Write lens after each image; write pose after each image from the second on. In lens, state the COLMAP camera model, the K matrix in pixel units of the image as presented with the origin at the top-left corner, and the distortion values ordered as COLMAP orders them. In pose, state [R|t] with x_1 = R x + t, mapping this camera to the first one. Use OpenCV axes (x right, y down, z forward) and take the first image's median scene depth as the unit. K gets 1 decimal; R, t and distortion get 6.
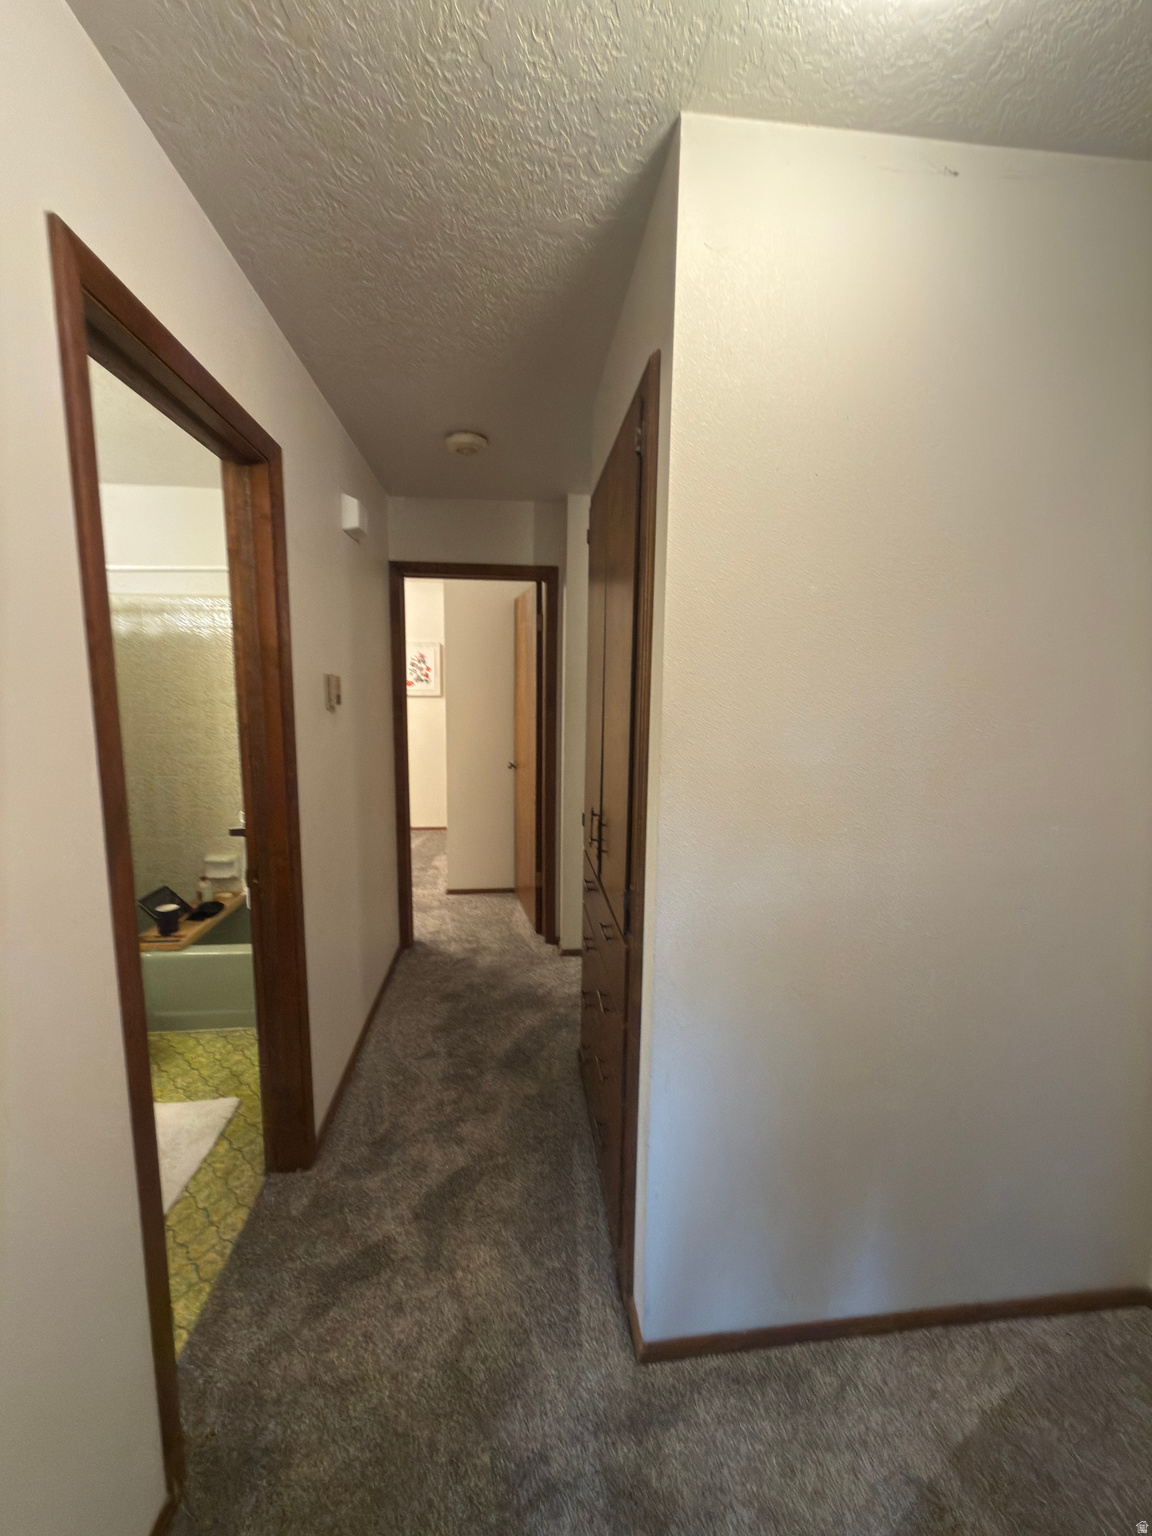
lens RADIAL K [[611.2, 0, 573.6], [0, 611.2, 777.9], [0, 0, 1]] dist [-0.003939, 0.000491]
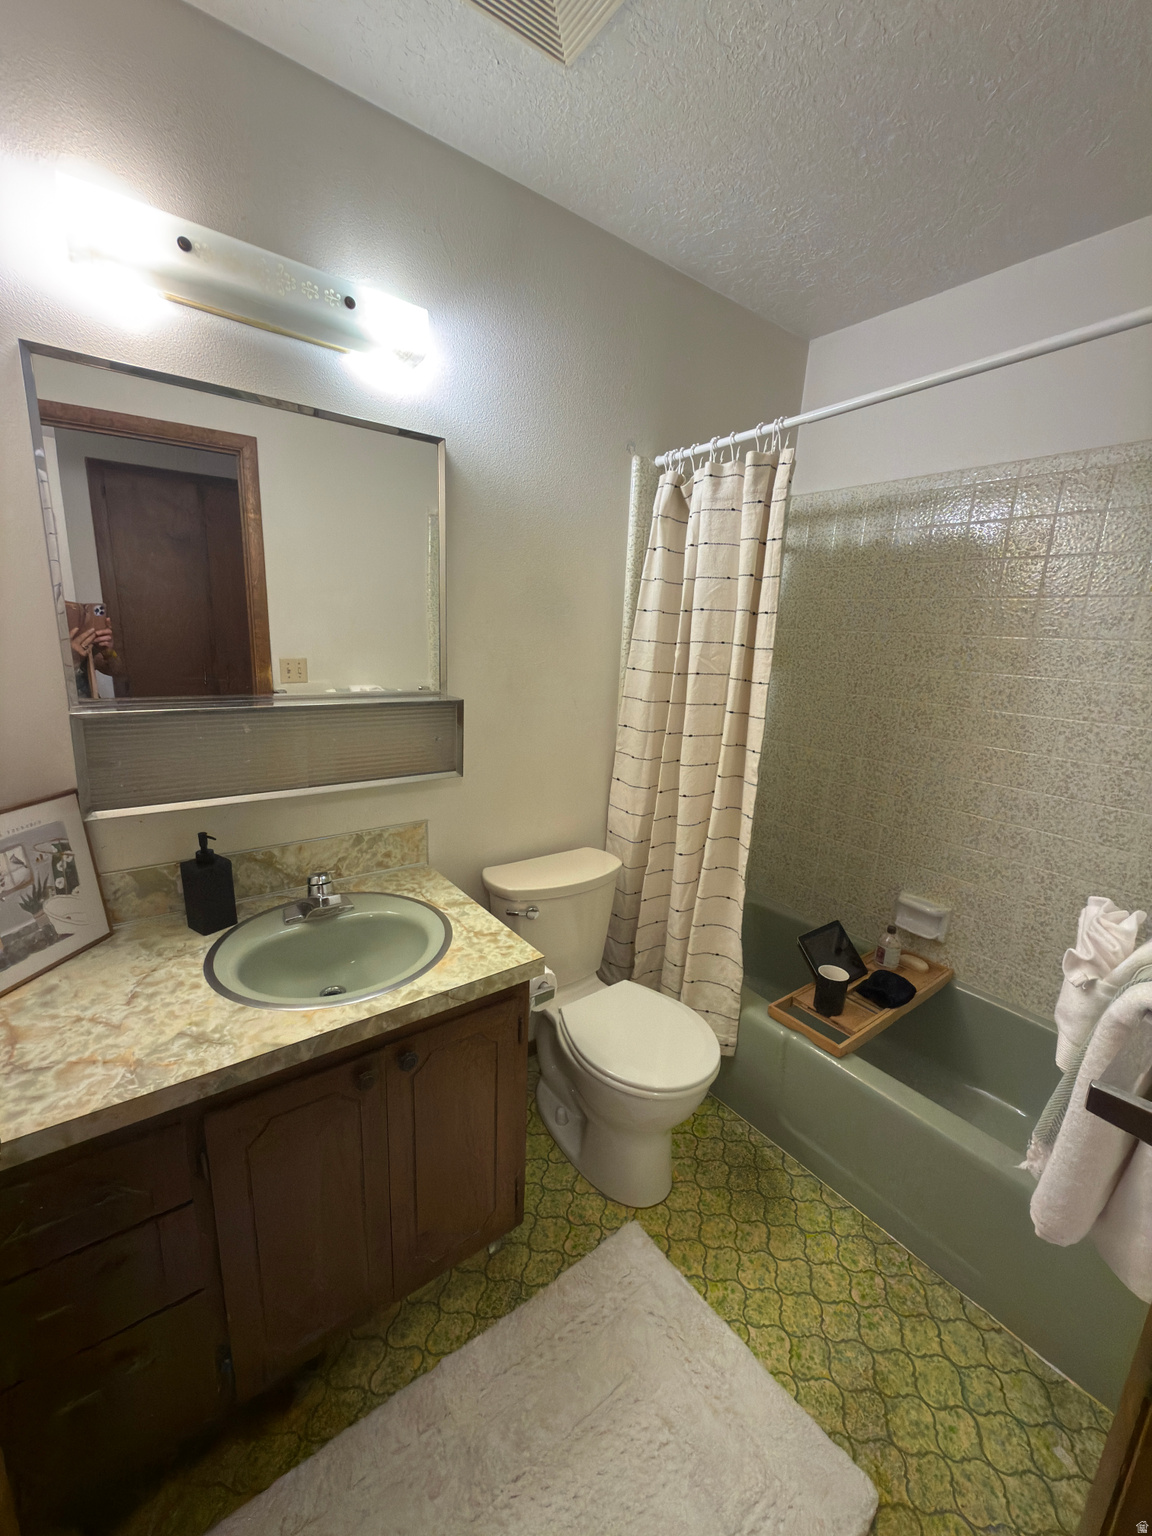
lens RADIAL K [[611.2, 0, 567.7], [0, 611.2, 769.3], [0, 0, 1]] dist [-0.003939, 0.000491]
pose [[0.512835, 0.209327, -0.832576, -0.285984], [-0.155671, 0.976415, 0.149604, -0.041155], [0.844256, 0.052886, 0.533325, 0.367523]]
